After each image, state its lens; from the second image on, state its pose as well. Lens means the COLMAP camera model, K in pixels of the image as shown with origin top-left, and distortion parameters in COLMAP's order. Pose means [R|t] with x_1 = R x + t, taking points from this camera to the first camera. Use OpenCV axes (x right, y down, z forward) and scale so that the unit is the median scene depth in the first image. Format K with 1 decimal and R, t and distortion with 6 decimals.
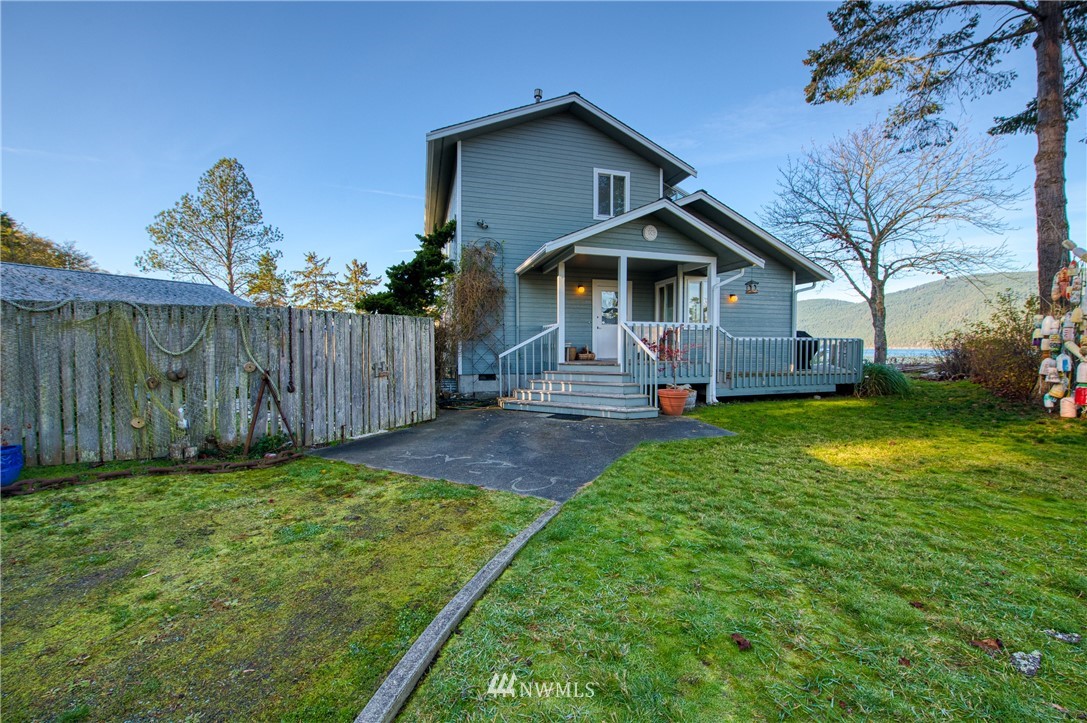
lens RADIAL K [[436.7, 0, 543.5], [0, 436.7, 361.5], [0, 0, 1]] dist [-0.002410, -0.000271]
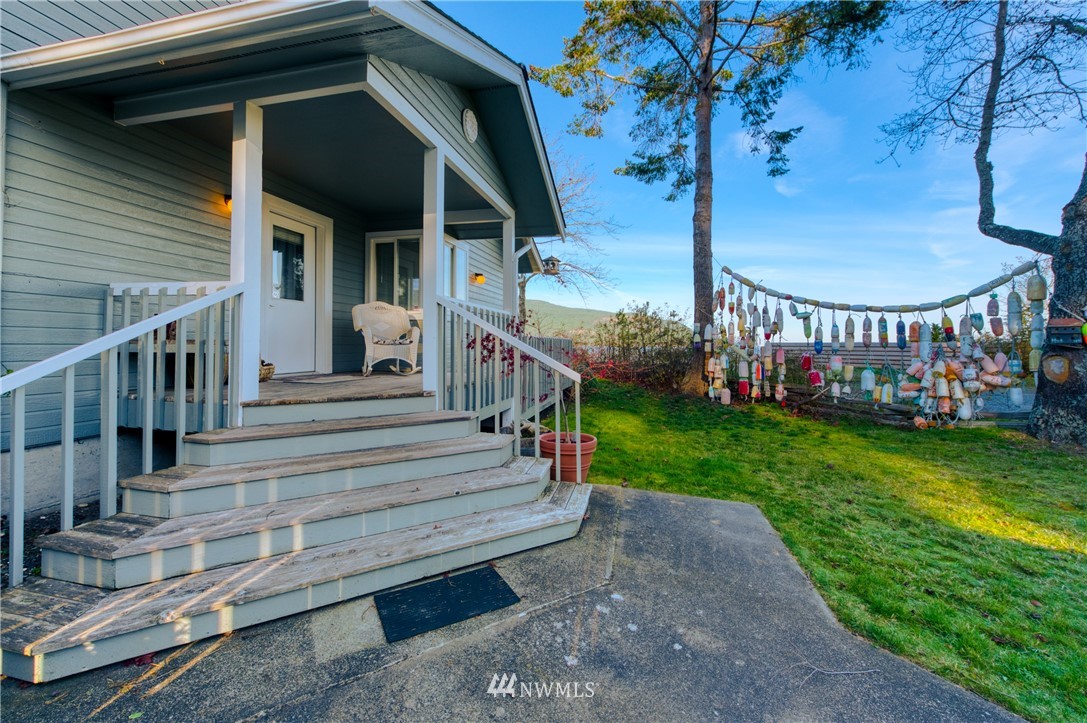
lens RADIAL K [[436.7, 0, 543.5], [0, 436.7, 361.5], [0, 0, 1]] dist [-0.002410, -0.000271]
pose [[0.518555, -0.029294, 0.854542, -0.111014], [0.025316, 0.999501, 0.018901, -0.025190], [-0.854669, 0.011832, 0.519038, 0.560773]]
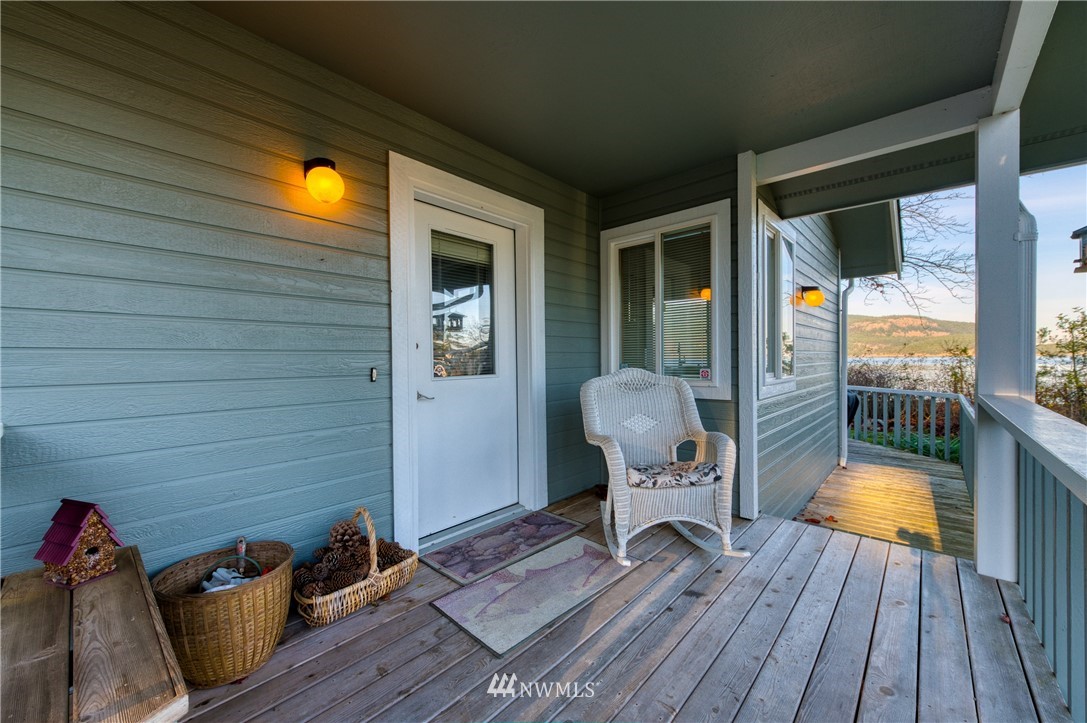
lens RADIAL K [[436.7, 0, 543.5], [0, 436.7, 361.5], [0, 0, 1]] dist [-0.002410, -0.000271]
pose [[0.855333, -0.012298, 0.517932, 0.072330], [0.030586, 0.999173, -0.026787, -0.092438], [-0.517174, 0.038754, 0.855002, 0.824223]]
